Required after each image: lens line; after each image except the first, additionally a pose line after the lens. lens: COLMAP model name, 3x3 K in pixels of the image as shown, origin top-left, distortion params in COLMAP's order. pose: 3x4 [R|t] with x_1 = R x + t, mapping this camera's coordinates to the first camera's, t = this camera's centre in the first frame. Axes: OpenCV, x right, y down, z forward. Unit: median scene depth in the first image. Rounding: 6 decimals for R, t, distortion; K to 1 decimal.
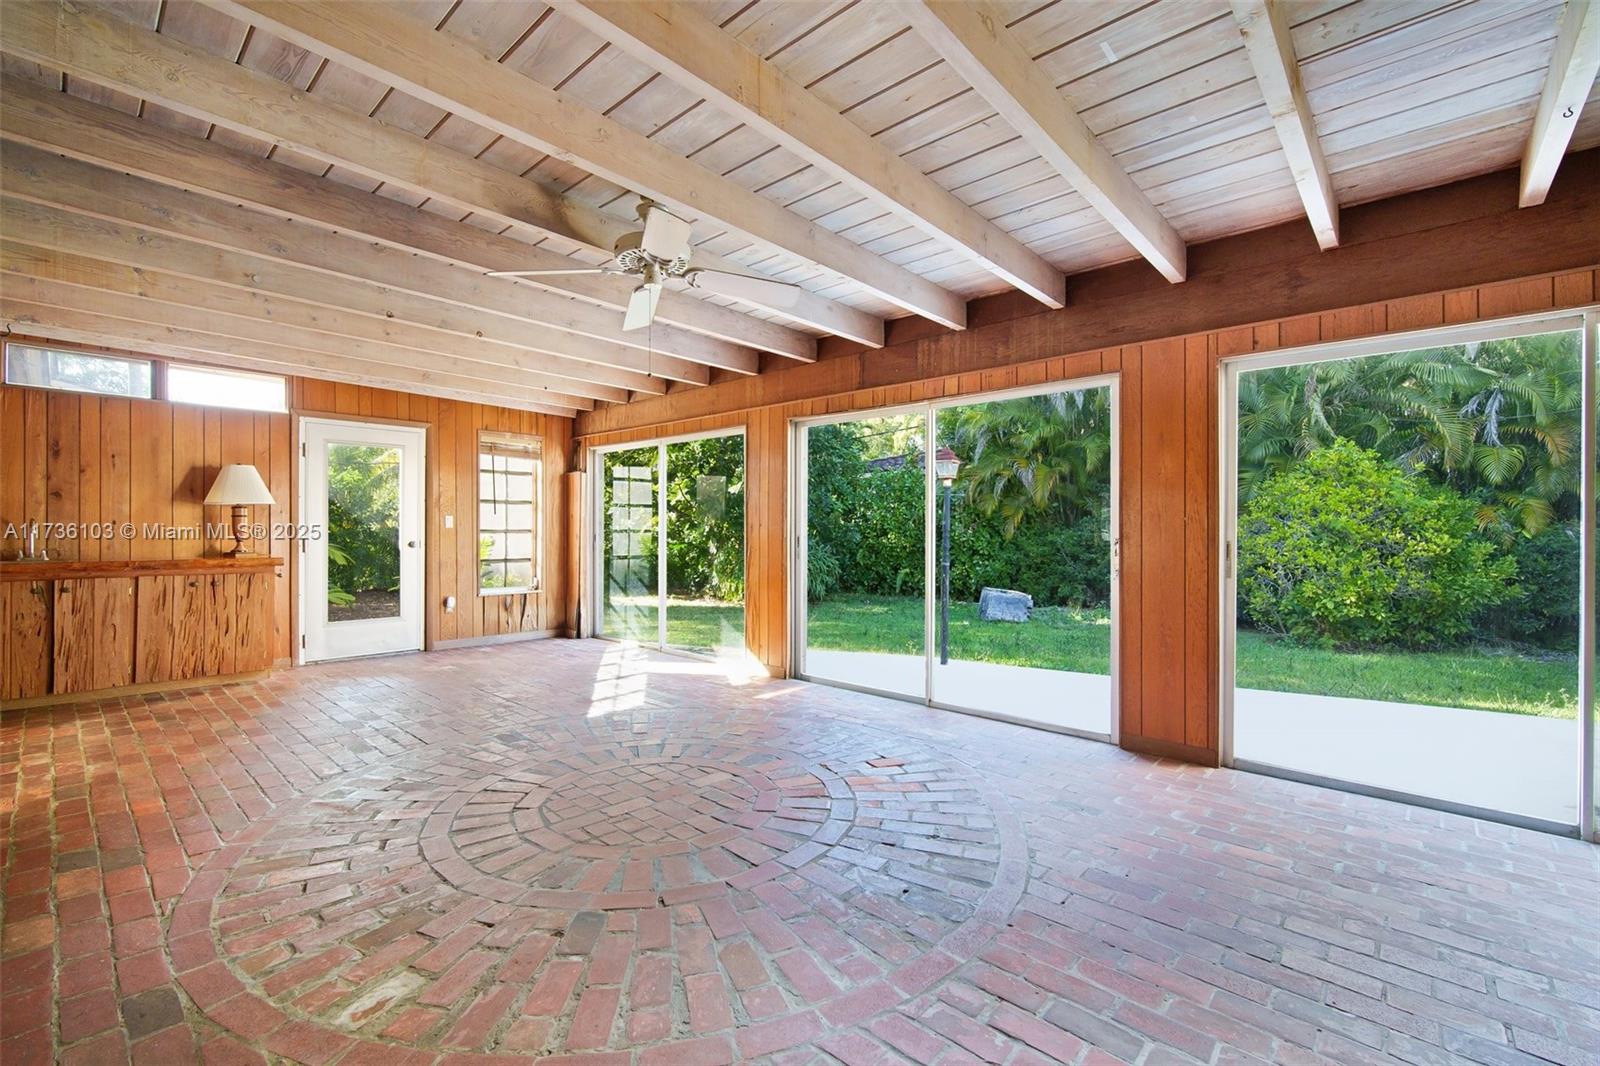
lens RADIAL K [[700.2, 0, 802.4], [0, 700.2, 528.5], [0, 0, 1]] dist [-0.010190, 0.000558]
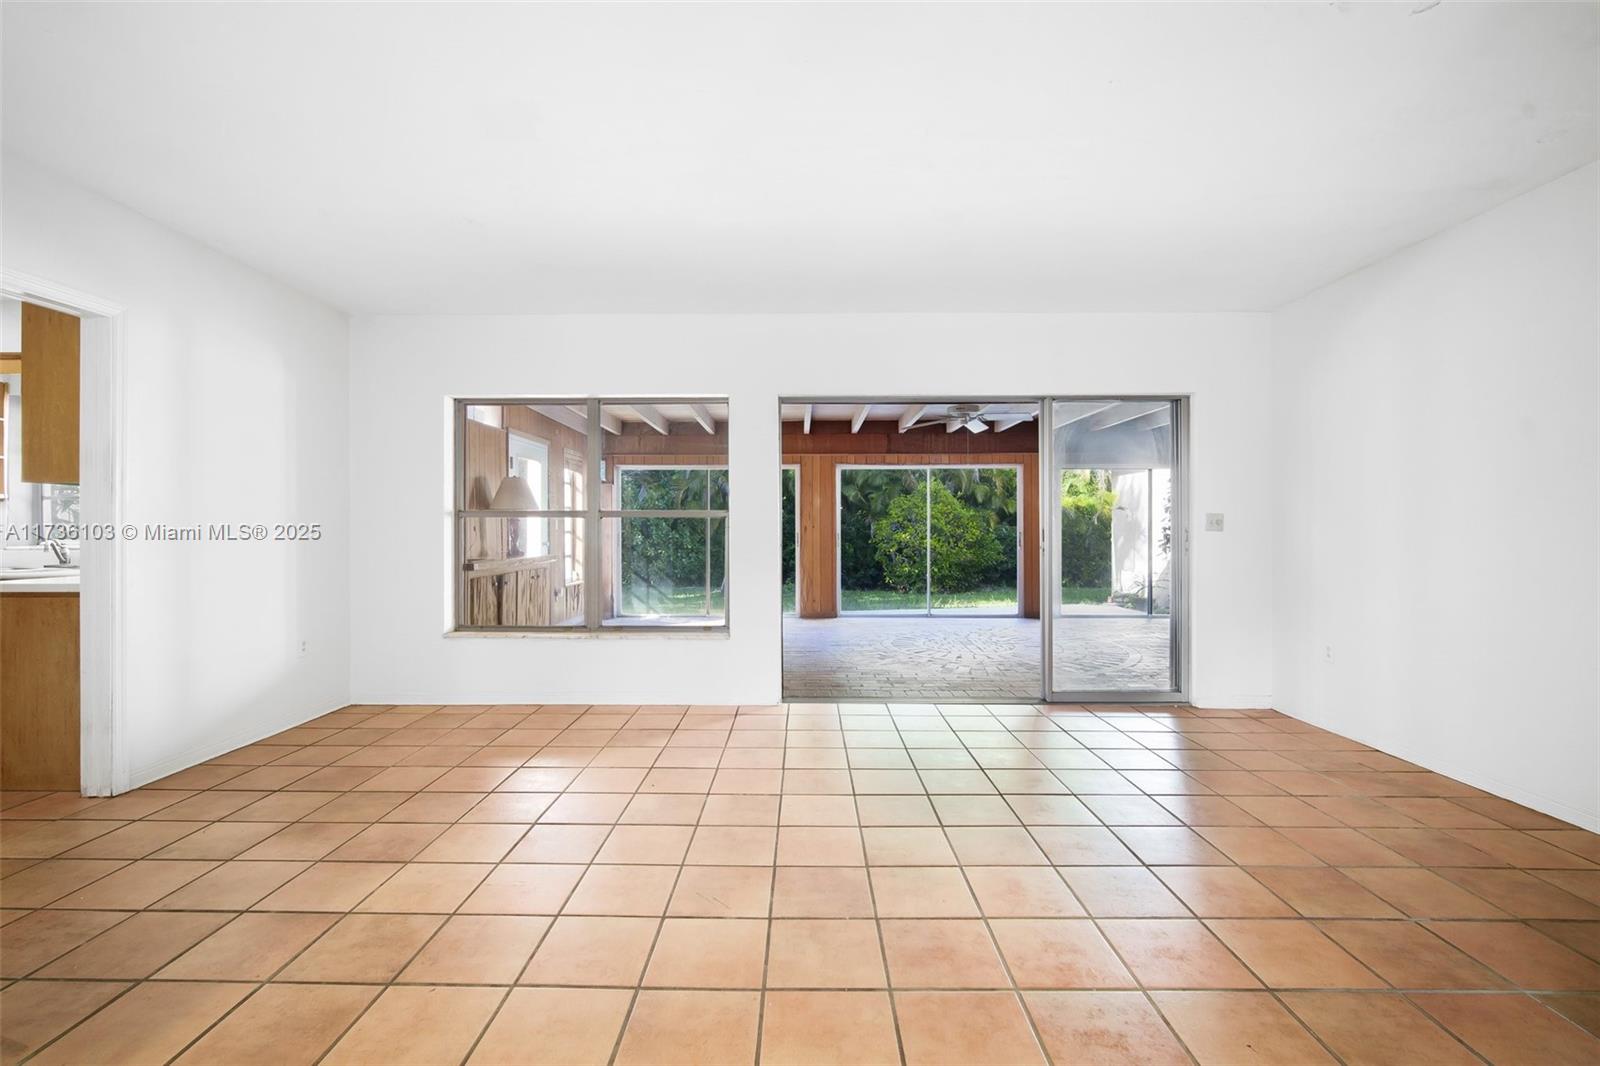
lens RADIAL K [[700.2, 0, 800.2], [0, 700.2, 535.3], [0, 0, 1]] dist [-0.010190, 0.000558]
pose [[0.743601, -0.008757, 0.668567, -0.759810], [0.001160, 0.999930, 0.011808, -0.000463], [-0.668623, -0.008005, 0.743558, -0.133901]]
